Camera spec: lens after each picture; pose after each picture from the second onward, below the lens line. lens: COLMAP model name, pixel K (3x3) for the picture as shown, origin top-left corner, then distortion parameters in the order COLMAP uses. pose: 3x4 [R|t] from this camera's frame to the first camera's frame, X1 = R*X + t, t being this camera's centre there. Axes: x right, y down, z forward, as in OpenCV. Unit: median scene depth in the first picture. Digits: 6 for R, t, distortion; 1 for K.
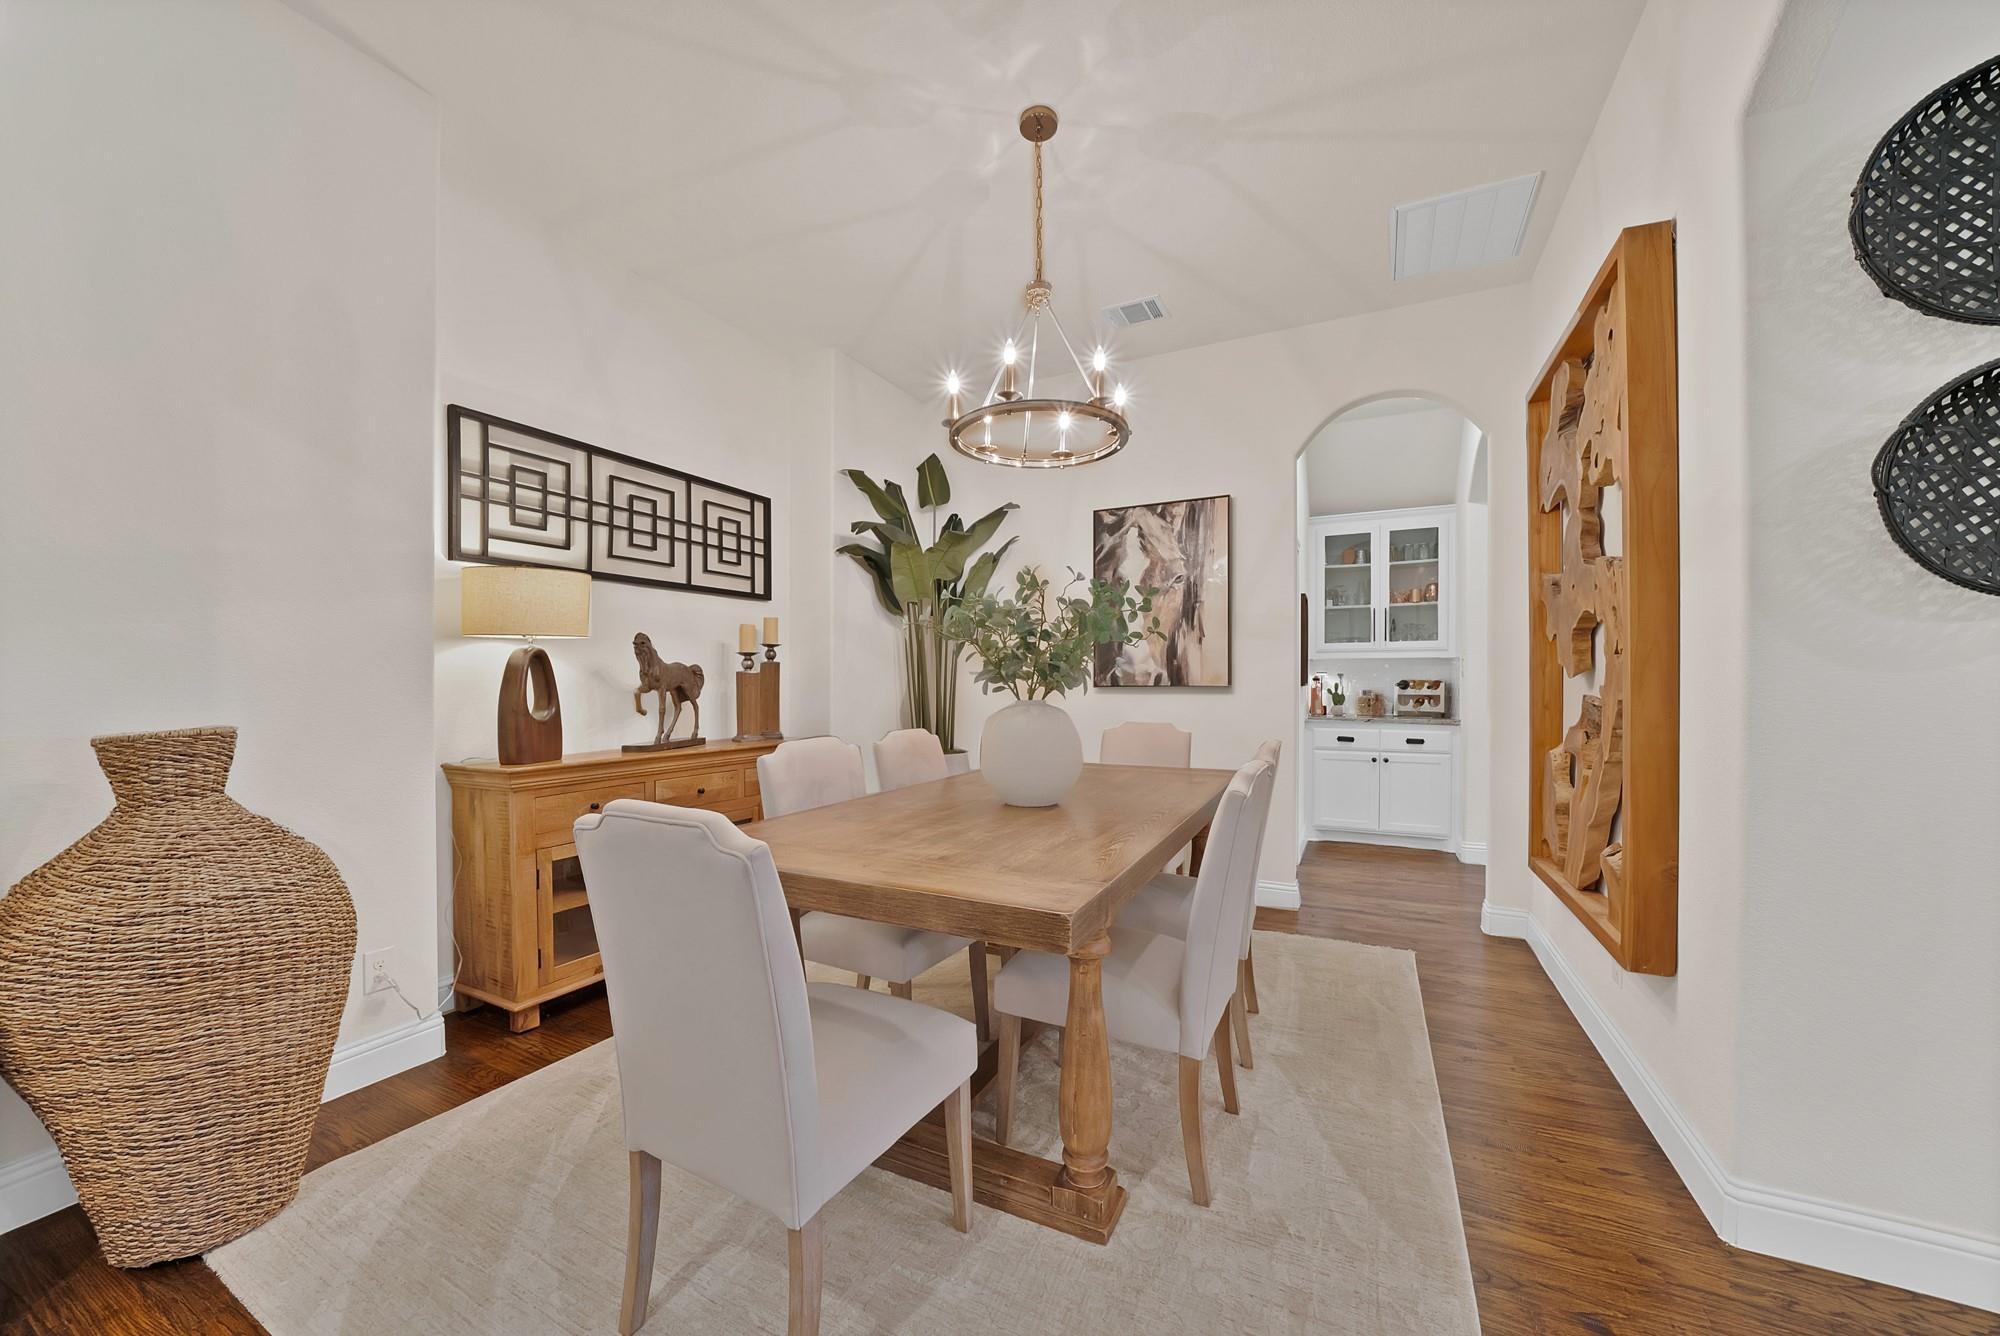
lens RADIAL K [[733.5, 0, 993.9], [0, 733.5, 685.8], [0, 0, 1]] dist [-0.015410, 0.000382]
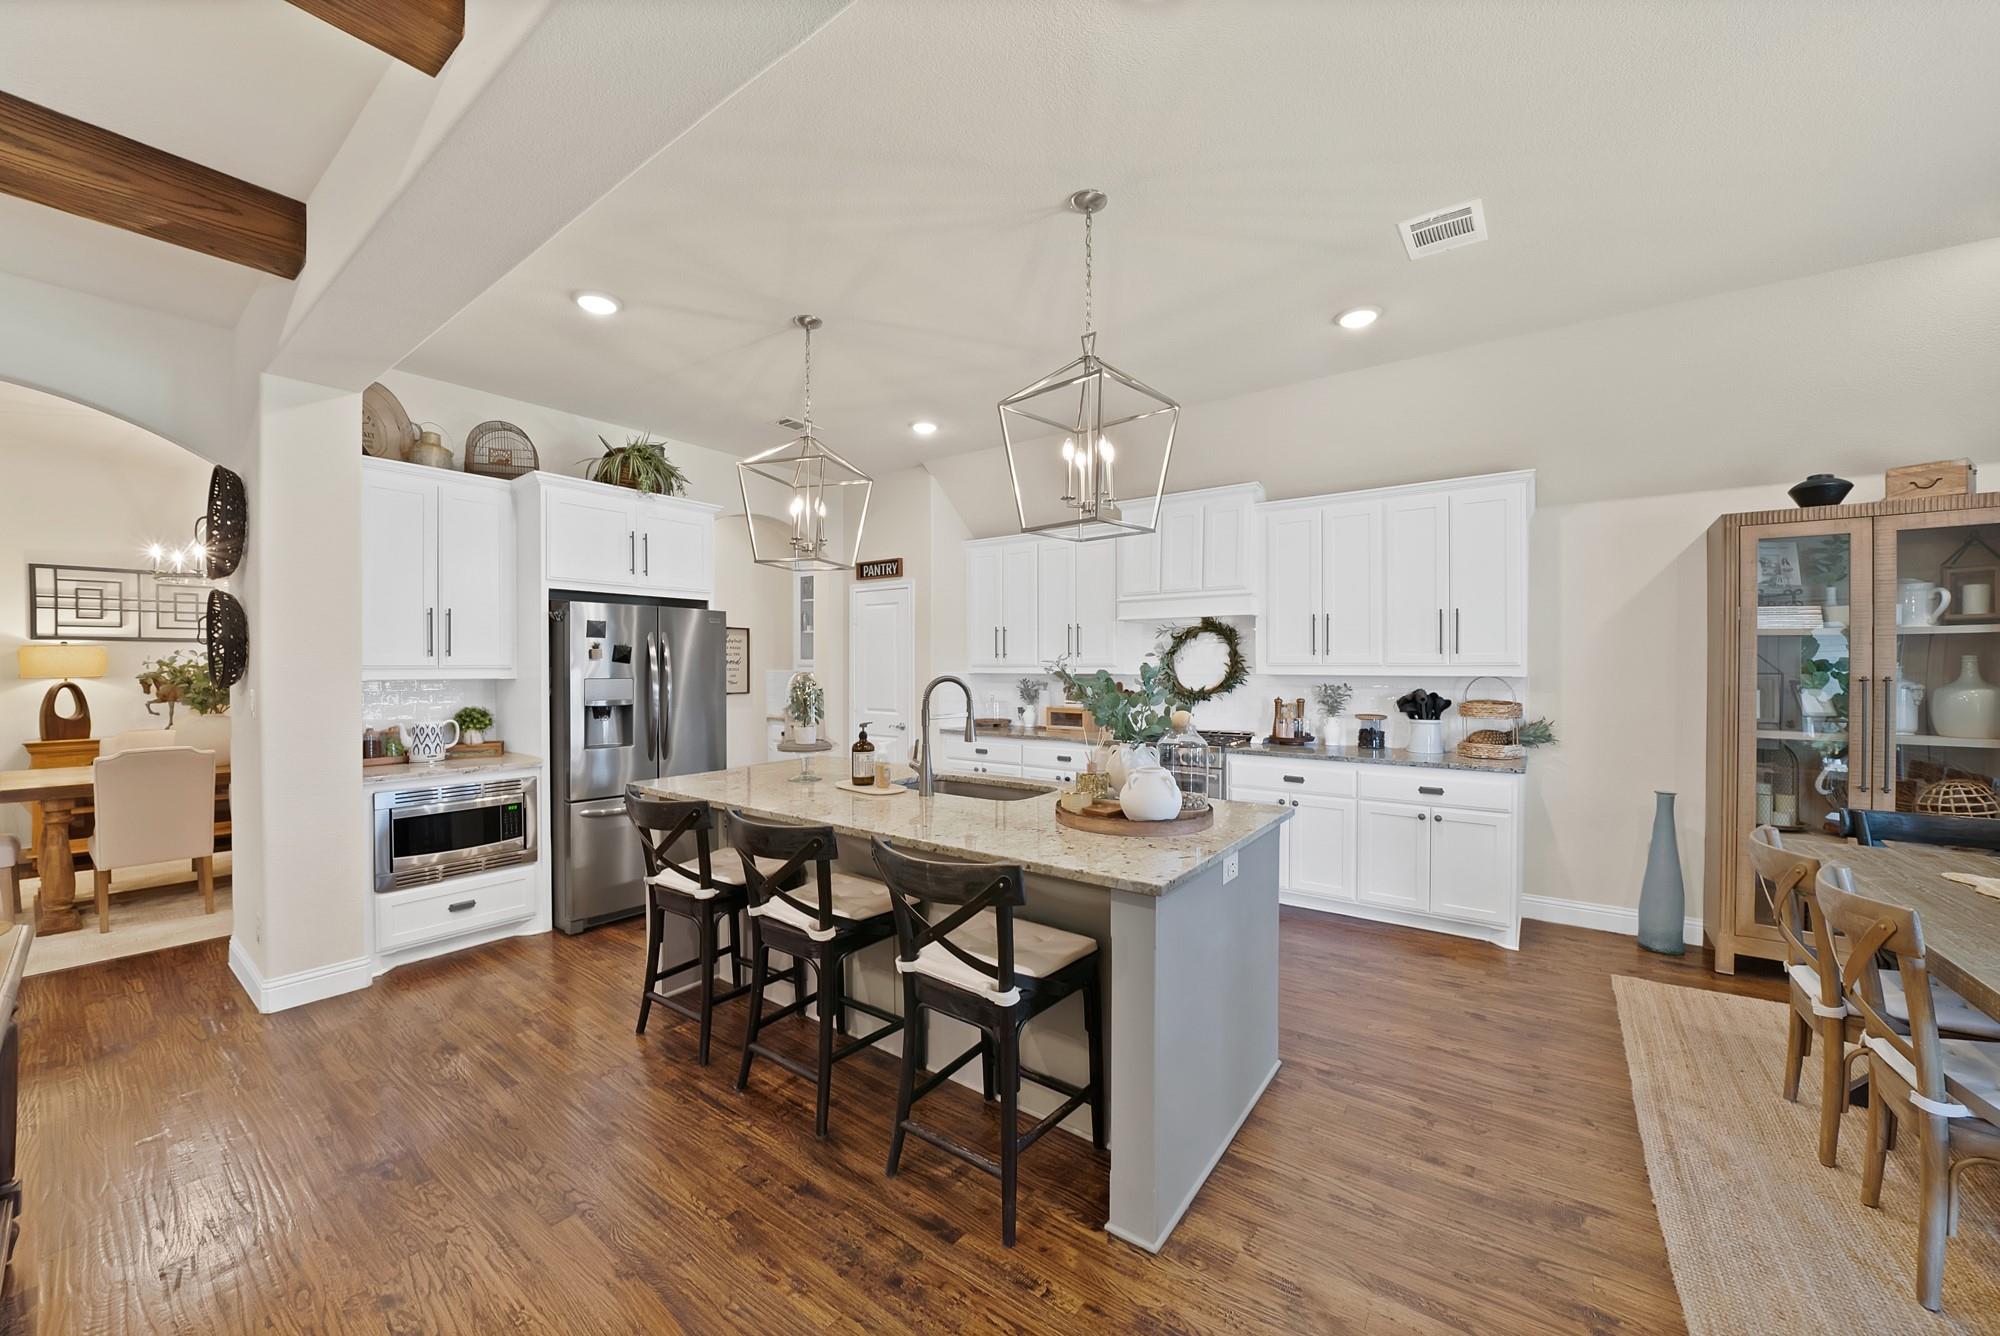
lens RADIAL K [[733.5, 0, 993.1], [0, 733.5, 669.6], [0, 0, 1]] dist [-0.015410, 0.000382]
pose [[0.986706, -0.000988, -0.162513, 1.622084], [0.001603, 0.999992, 0.003658, -0.068221], [0.162508, -0.003870, 0.986700, -0.385459]]
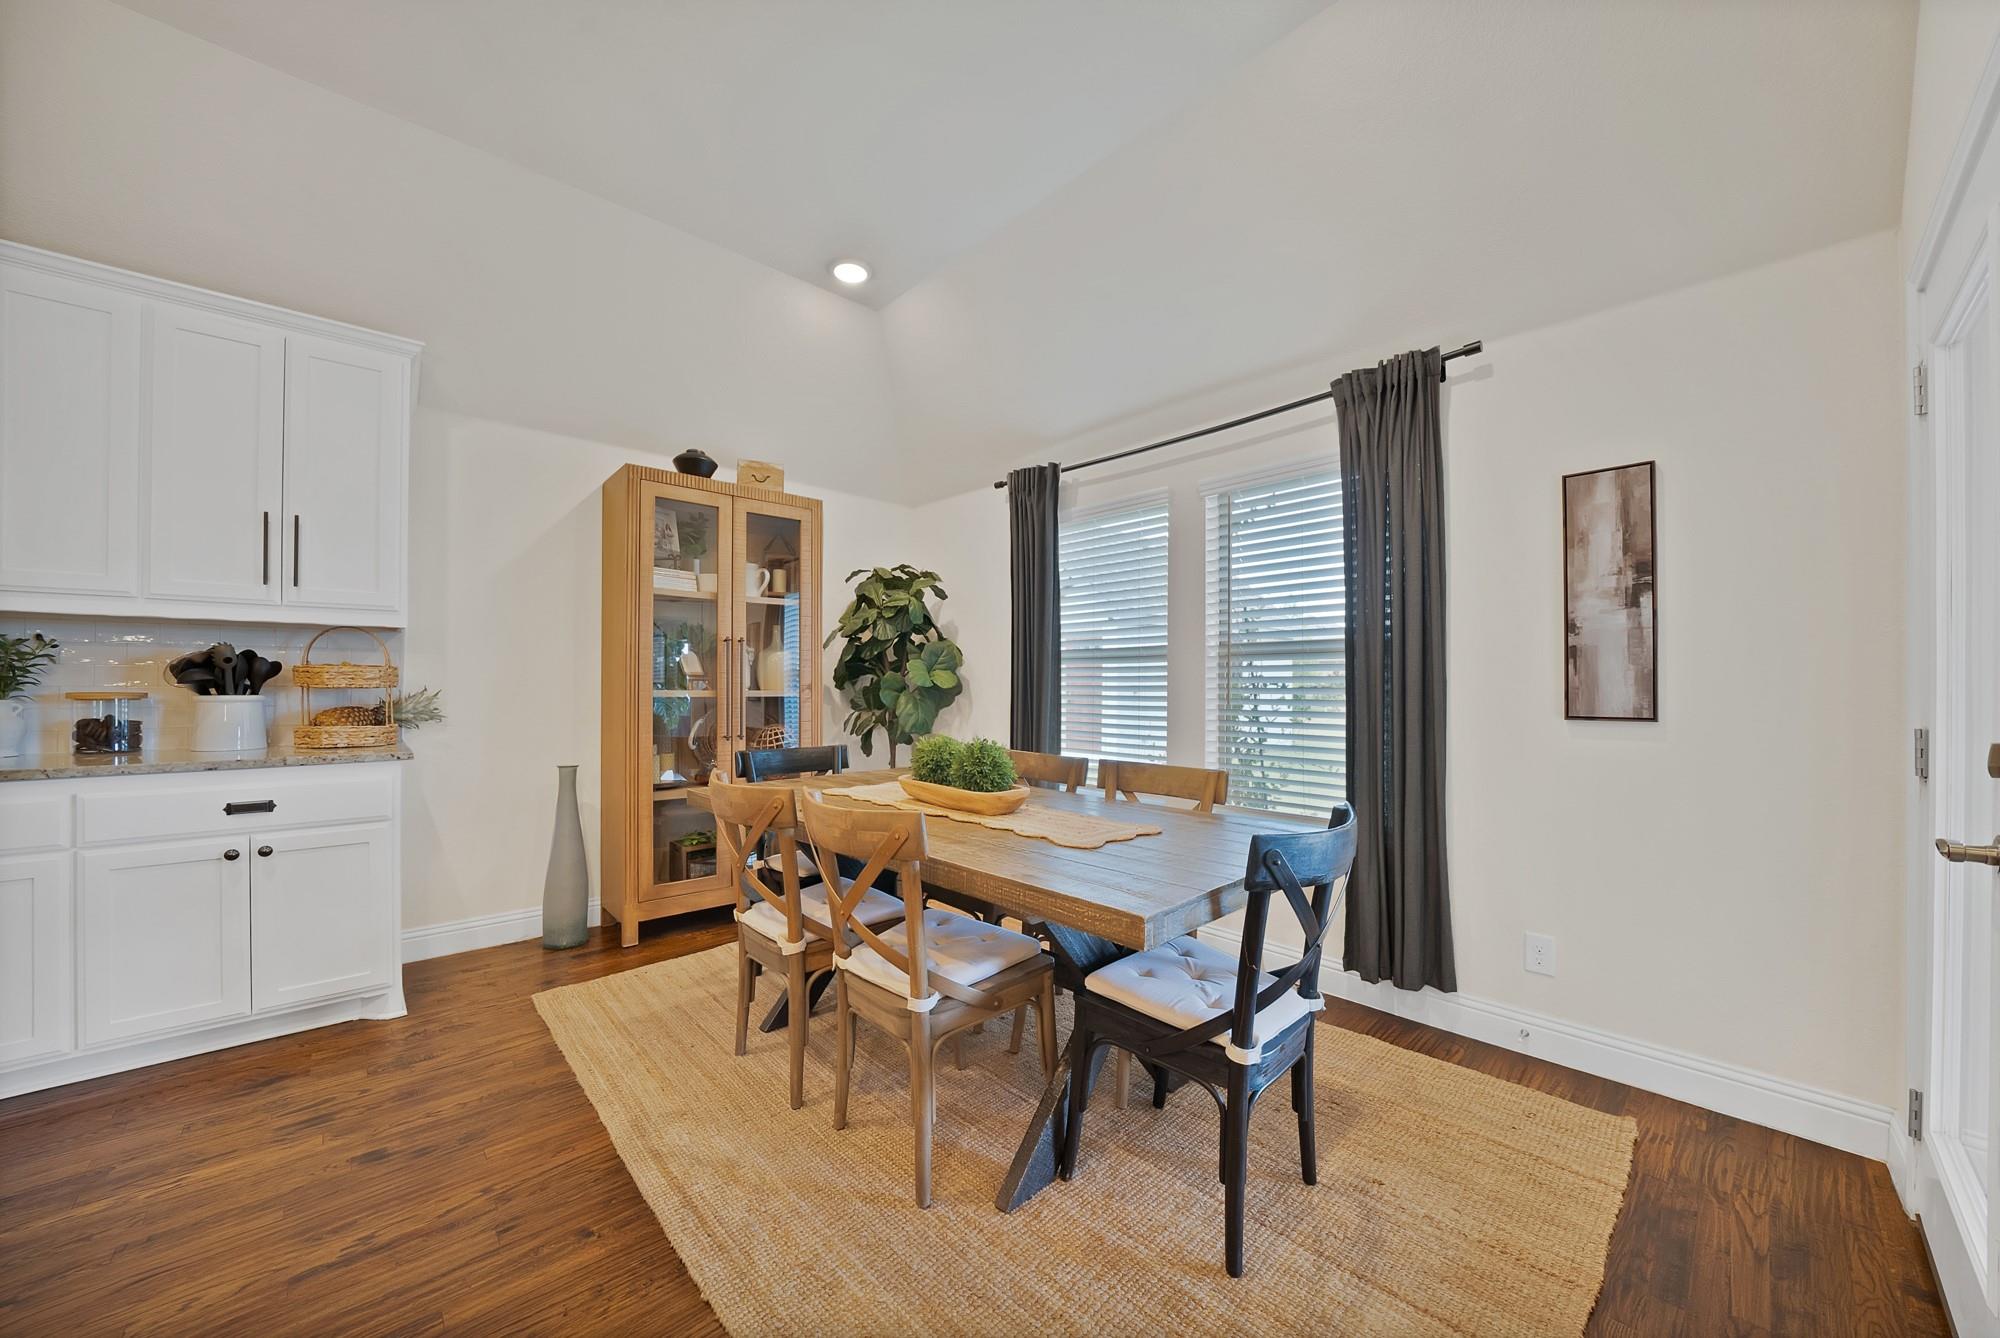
lens RADIAL K [[733.5, 0, 1000.6], [0, 733.5, 685.4], [0, 0, 1]] dist [-0.015410, 0.000382]
pose [[0.340860, 0.001087, 0.940113, 1.720263], [-0.001974, 0.999998, -0.000441, 0.011933], [-0.940112, -0.001705, 0.340862, -0.033462]]
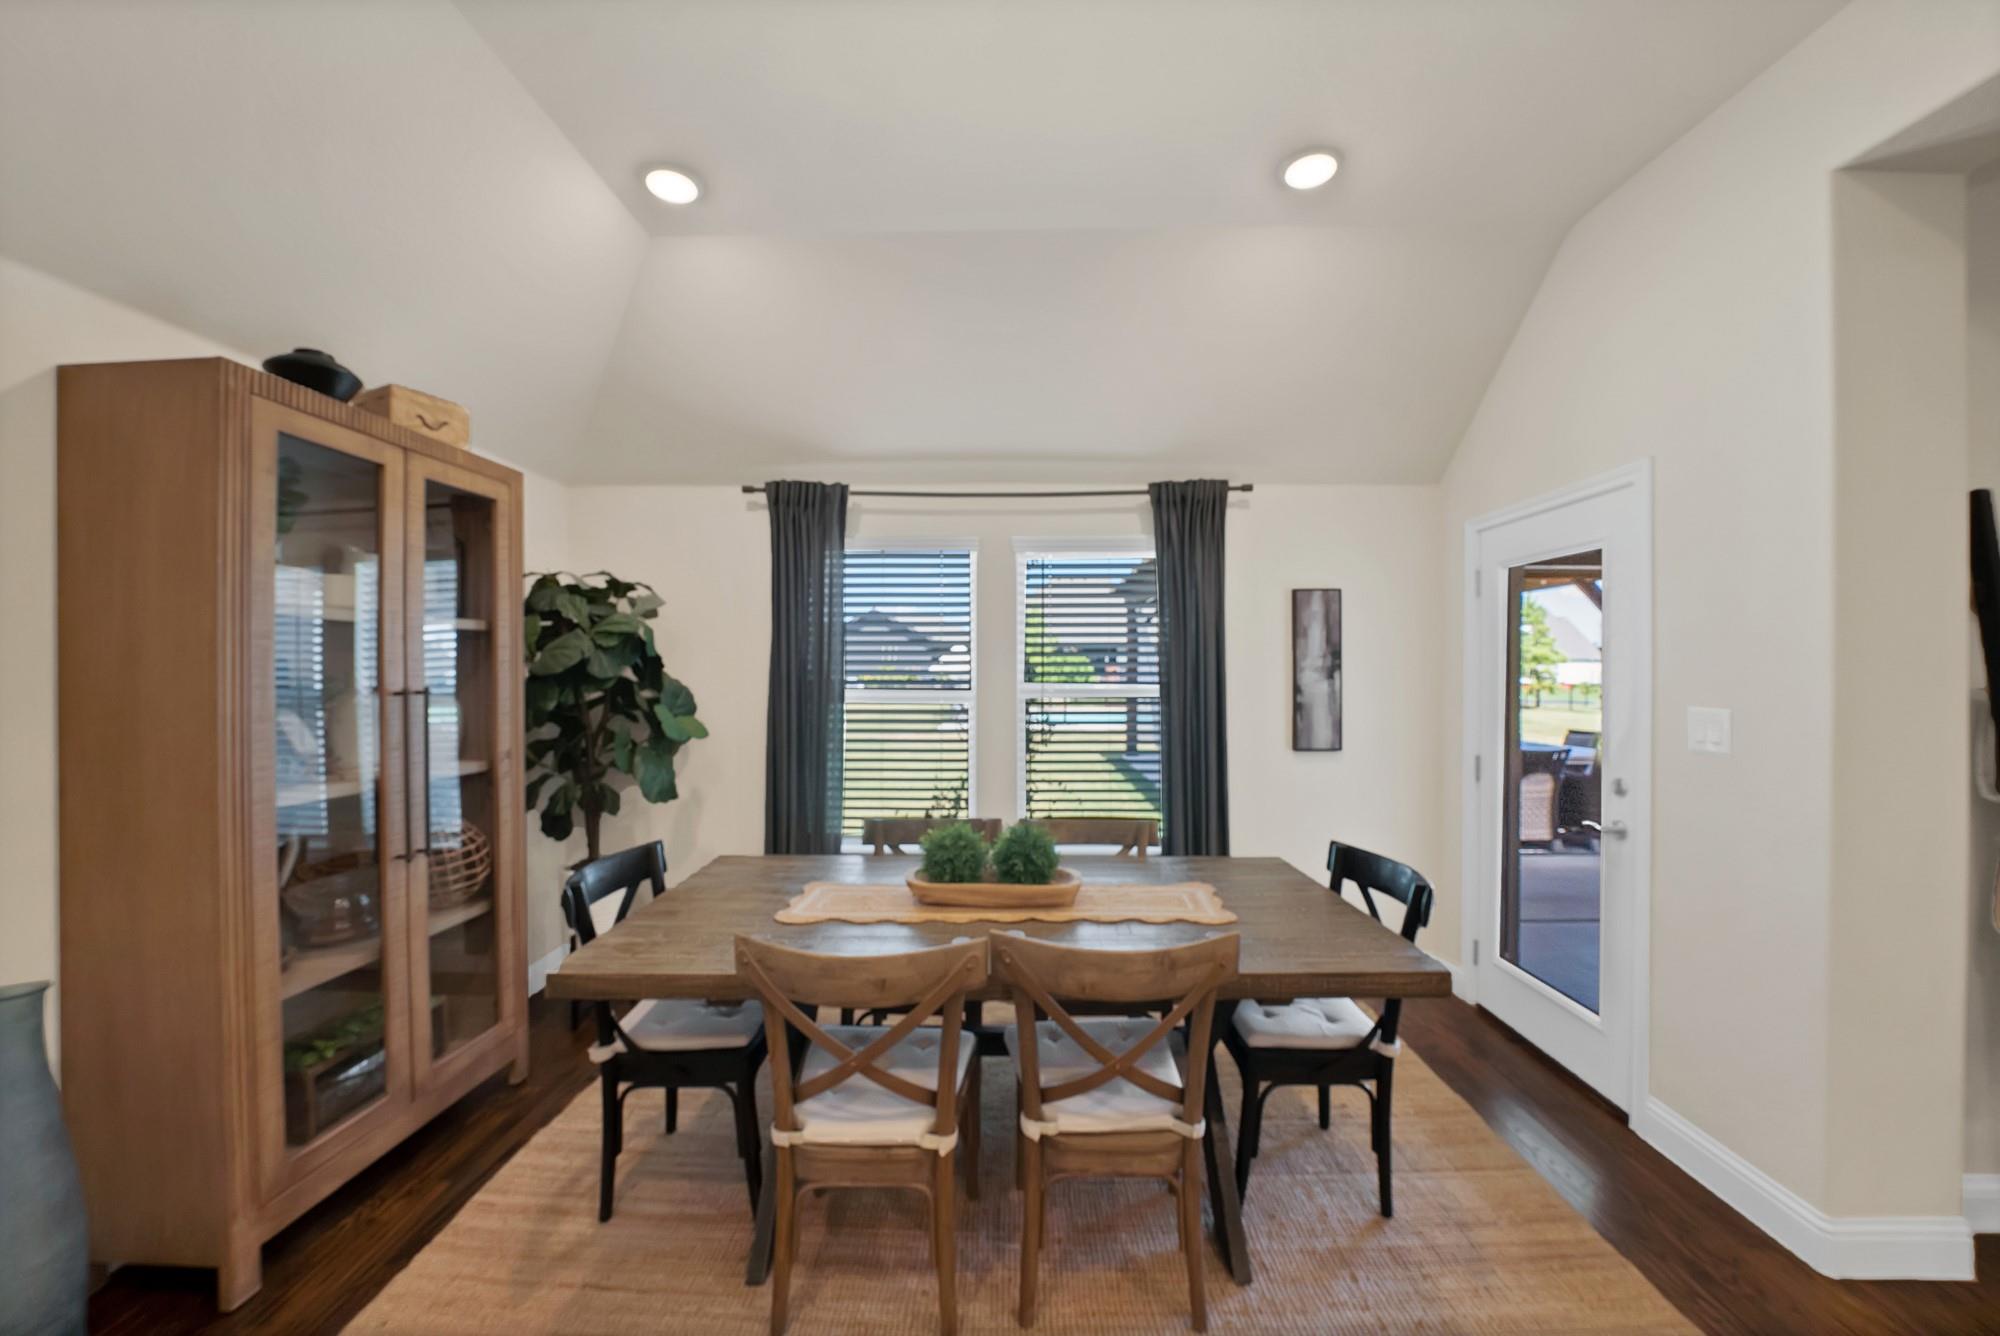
lens RADIAL K [[733.5, 0, 1015.6], [0, 733.5, 672.7], [0, 0, 1]] dist [-0.015410, 0.000382]
pose [[-0.448630, -0.005422, 0.893701, 1.790758], [0.001067, 0.999978, 0.006603, -0.070529], [-0.893717, 0.003916, -0.448614, 0.486675]]
